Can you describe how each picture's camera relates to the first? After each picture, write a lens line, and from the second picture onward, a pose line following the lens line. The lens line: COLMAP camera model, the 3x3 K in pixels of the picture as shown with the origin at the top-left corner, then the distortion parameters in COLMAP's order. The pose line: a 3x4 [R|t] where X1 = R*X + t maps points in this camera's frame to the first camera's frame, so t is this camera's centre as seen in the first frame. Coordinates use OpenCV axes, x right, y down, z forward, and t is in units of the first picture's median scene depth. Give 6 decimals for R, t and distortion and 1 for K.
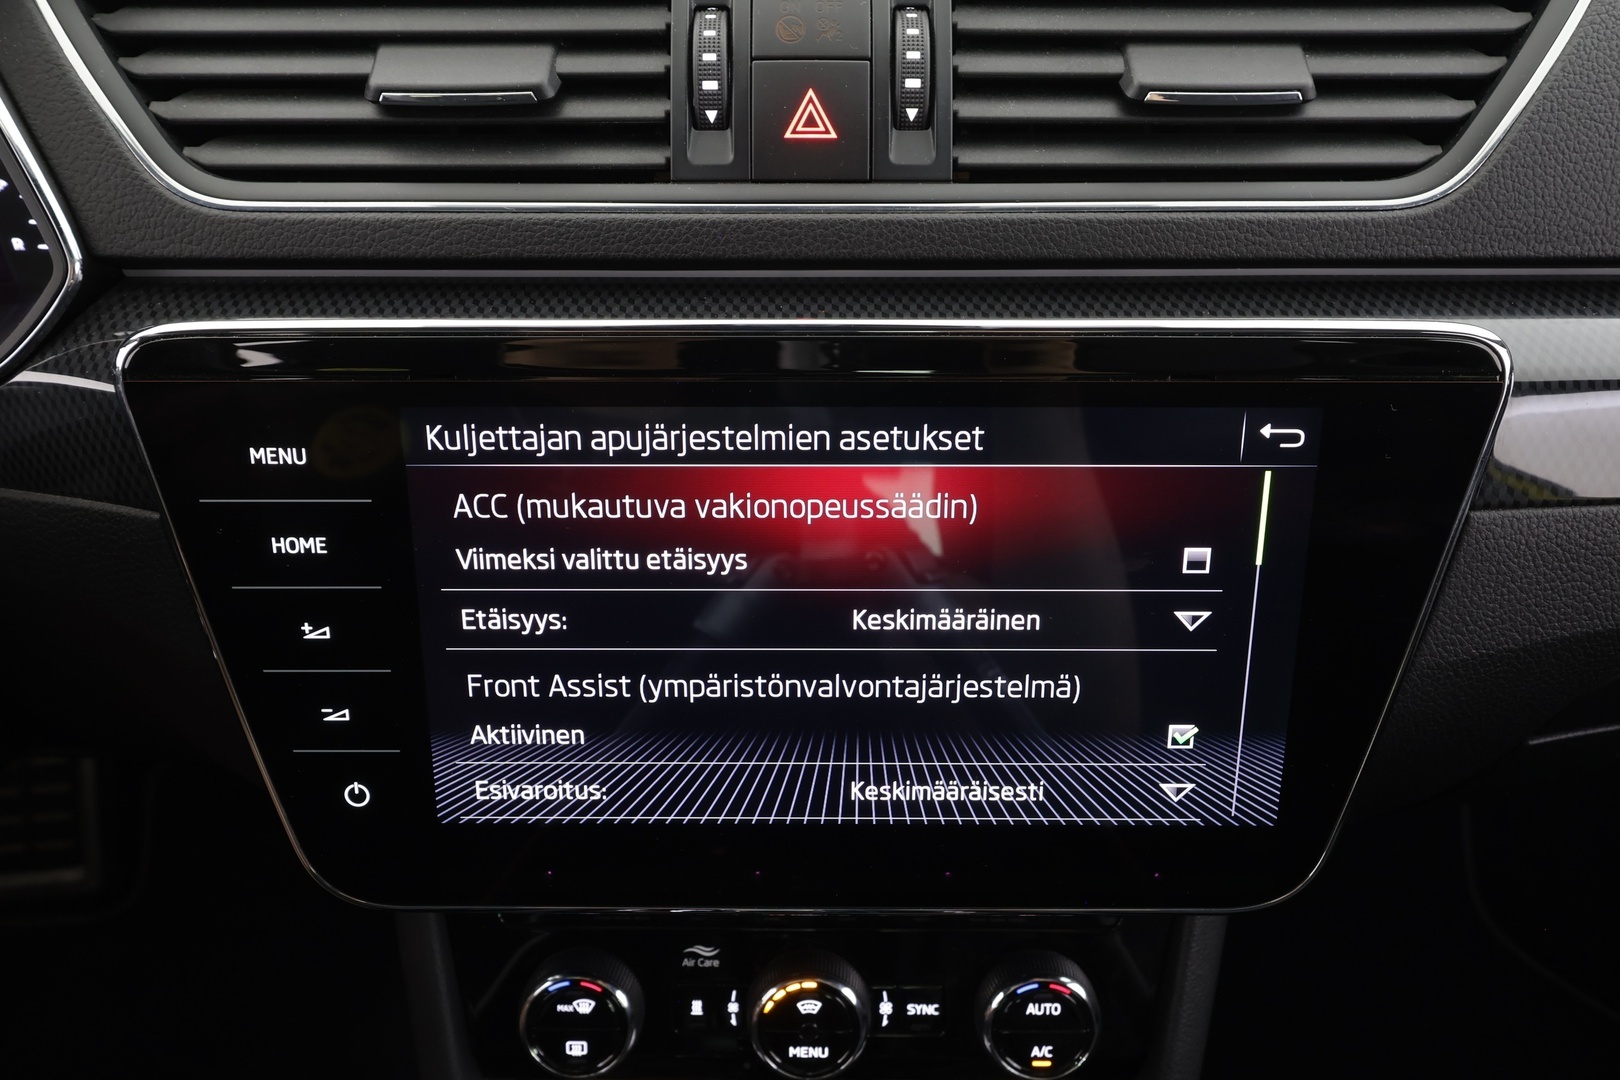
lens RADIAL K [[1198.9, 0, 810.0], [0, 1198.9, 540.0], [0, 0, 1]] dist [0.003520, -0.001058]
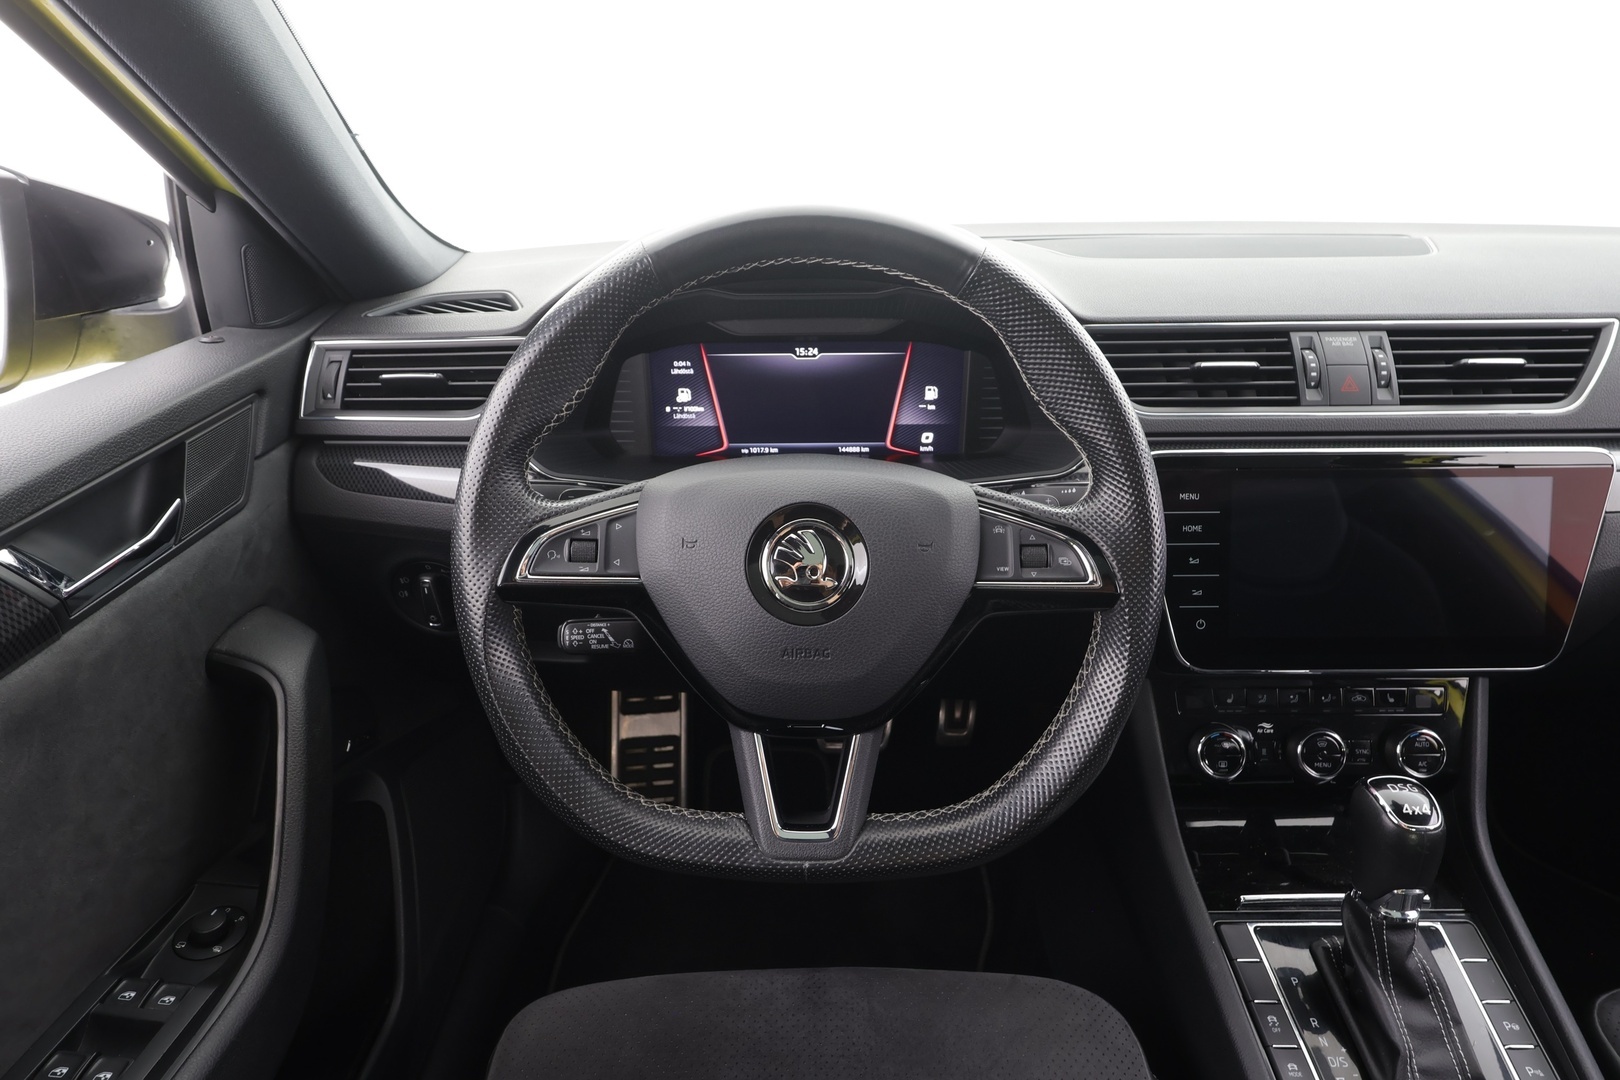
lens RADIAL K [[882.0, 0, 803.9], [0, 882.0, 544.3], [0, 0, 1]] dist [0.001467, 0.001538]
pose [[0.999945, -0.008584, 0.005985, -1.030064], [0.009600, 0.980115, -0.198199, 0.338129], [-0.004165, 0.198246, 0.980144, -0.781876]]
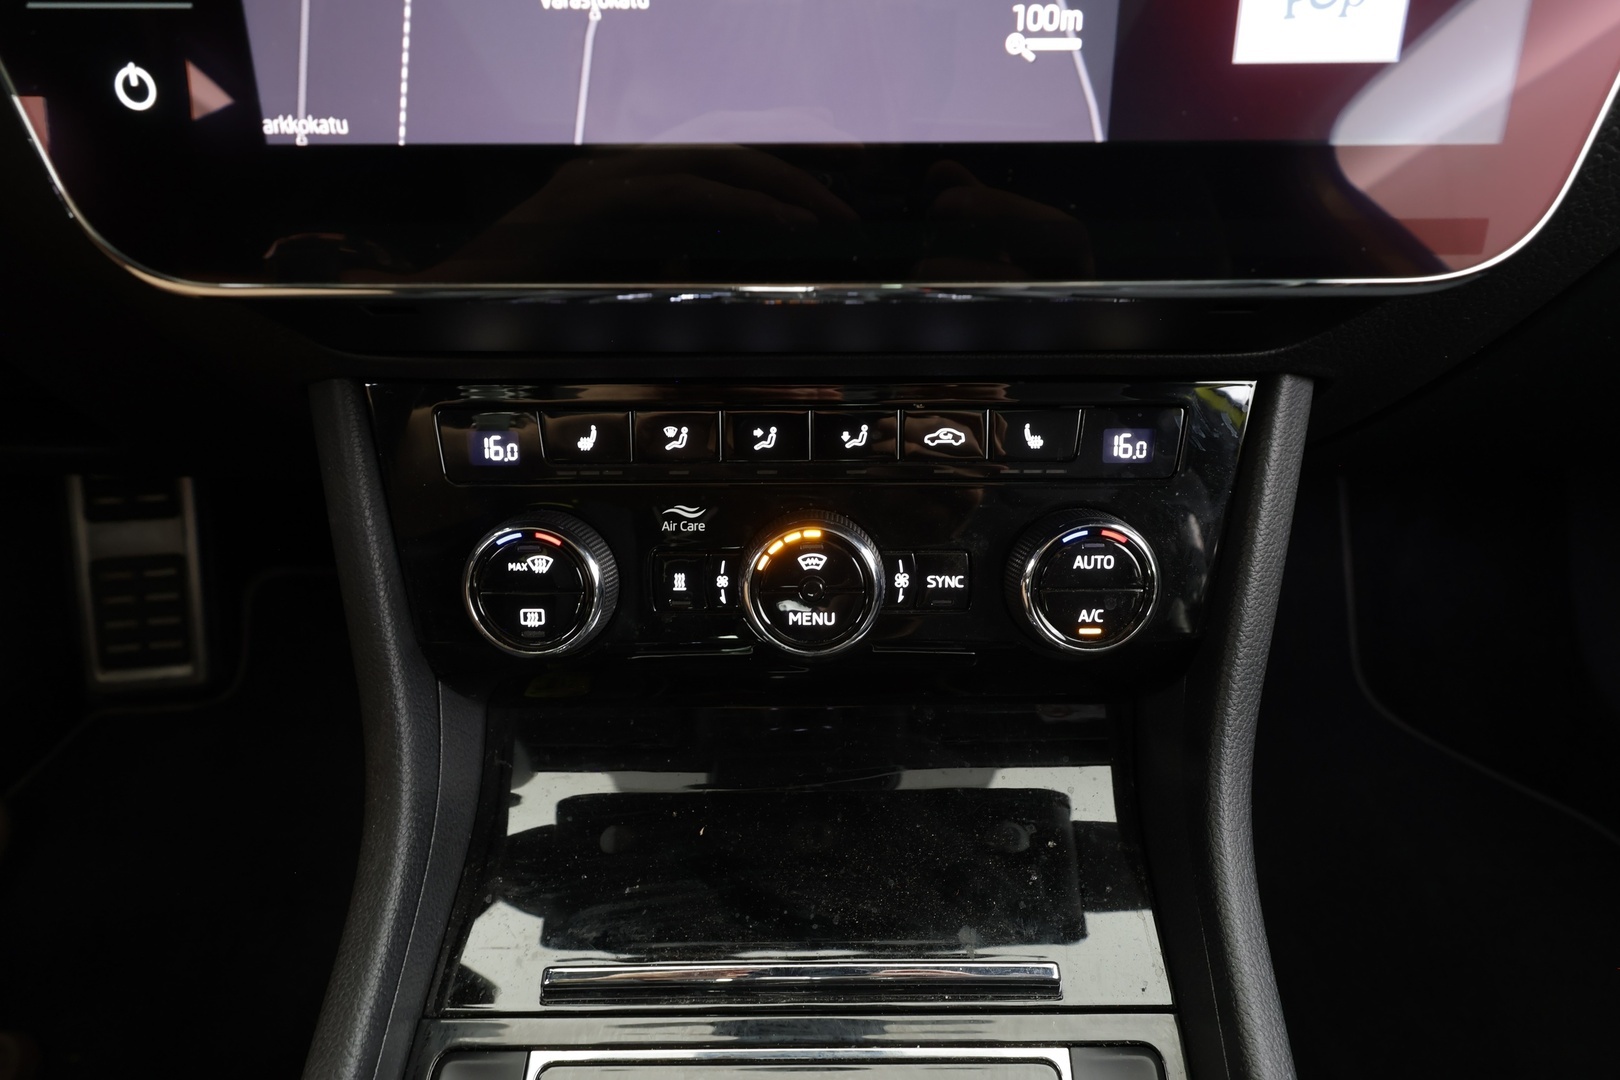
lens RADIAL K [[812.3, 0, 810.0], [0, 812.3, 540.0], [0, 0, 1]] dist [0.010986, 0.000558]
pose [[0.999934, -0.008028, 0.008186, -0.006586], [0.008123, 0.999899, -0.011670, 0.380601], [-0.008091, 0.011736, 0.999898, 0.437243]]
